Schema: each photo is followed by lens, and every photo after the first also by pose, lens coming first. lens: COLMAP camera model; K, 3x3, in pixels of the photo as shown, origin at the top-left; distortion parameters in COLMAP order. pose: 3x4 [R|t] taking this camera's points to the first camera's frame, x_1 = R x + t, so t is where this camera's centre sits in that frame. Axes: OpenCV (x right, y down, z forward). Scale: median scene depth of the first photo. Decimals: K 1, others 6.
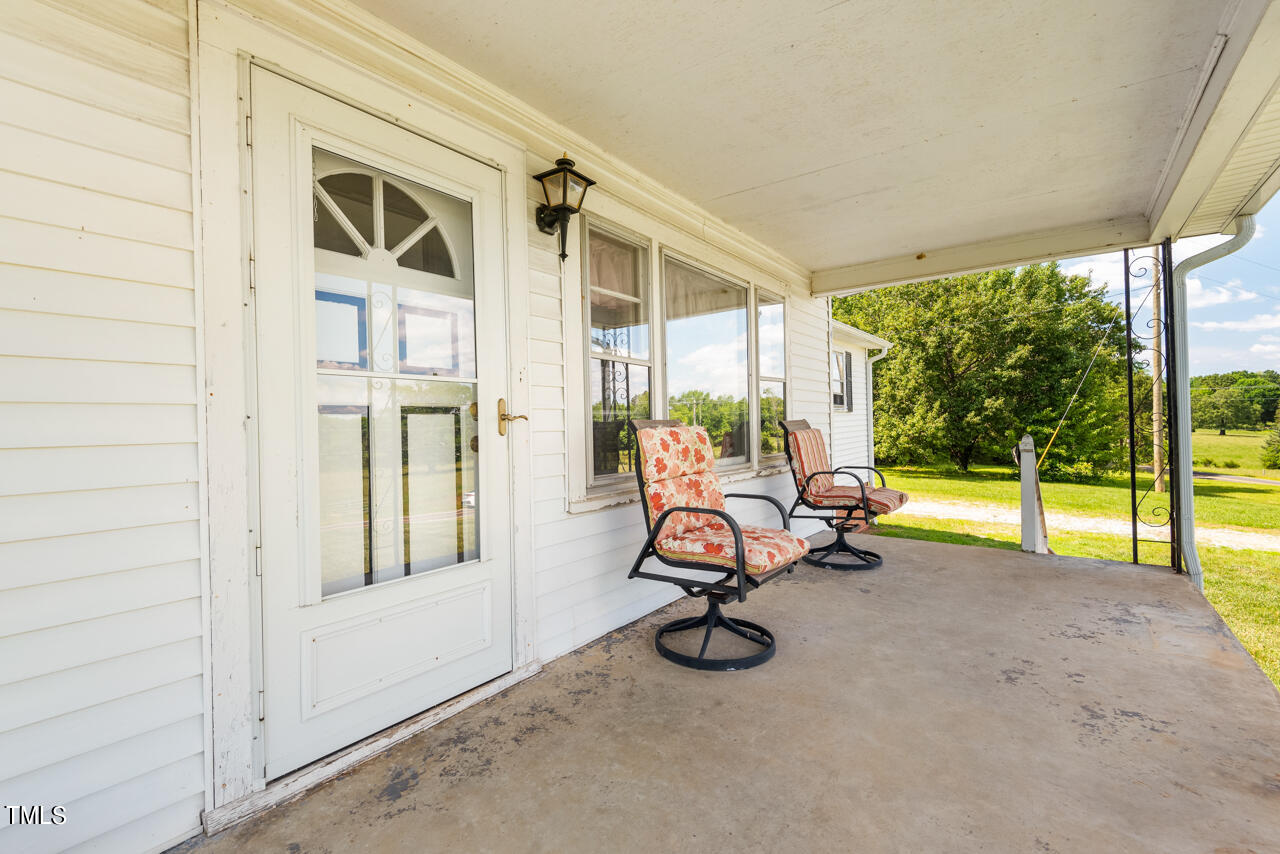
lens RADIAL K [[586.9, 0, 642.8], [0, 586.9, 422.5], [0, 0, 1]] dist [0.014274, -0.008722]
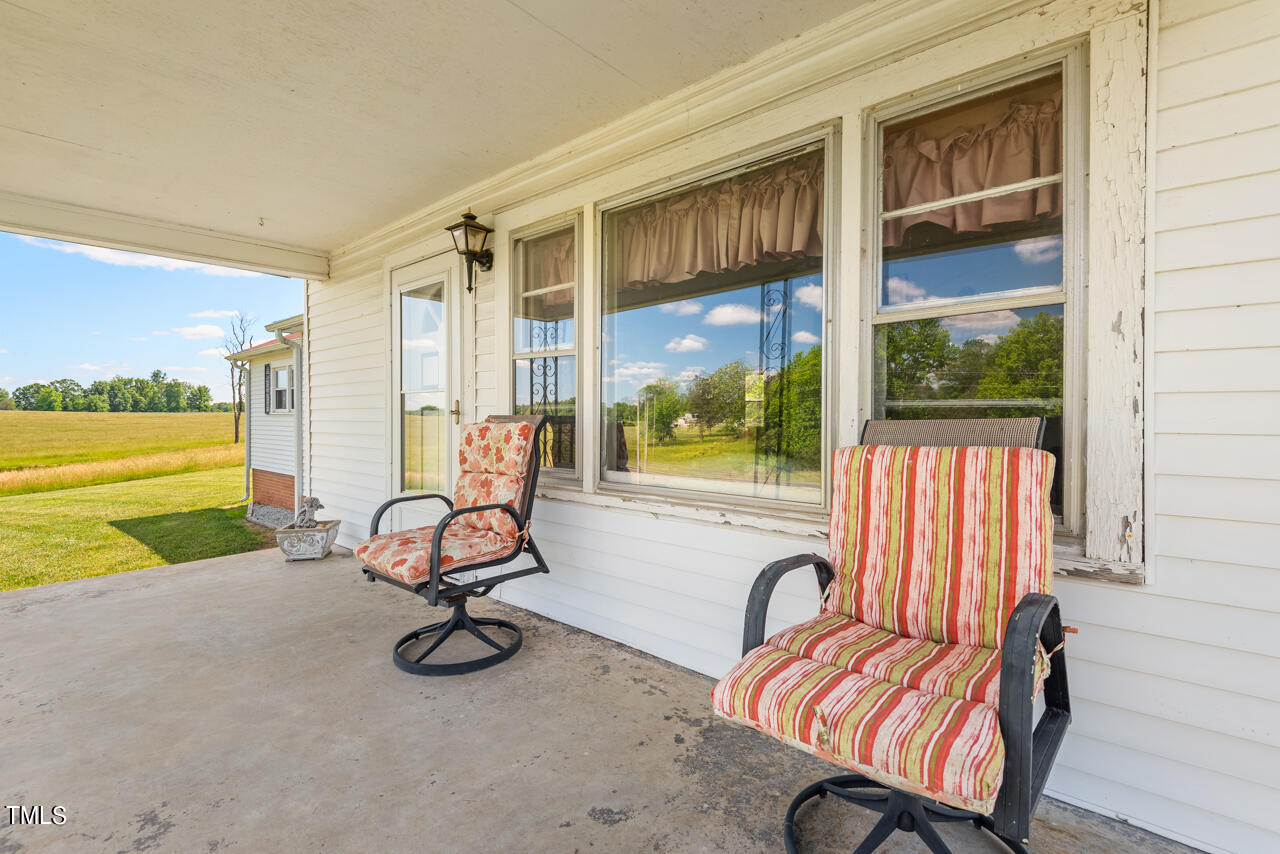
lens RADIAL K [[586.9, 0, 642.8], [0, 586.9, 422.5], [0, 0, 1]] dist [0.014274, -0.008722]
pose [[-0.101334, 0.036176, -0.994194, 1.044730], [0.005610, 0.999344, 0.035792, -0.028317], [0.994837, -0.001950, -0.101471, 1.397493]]
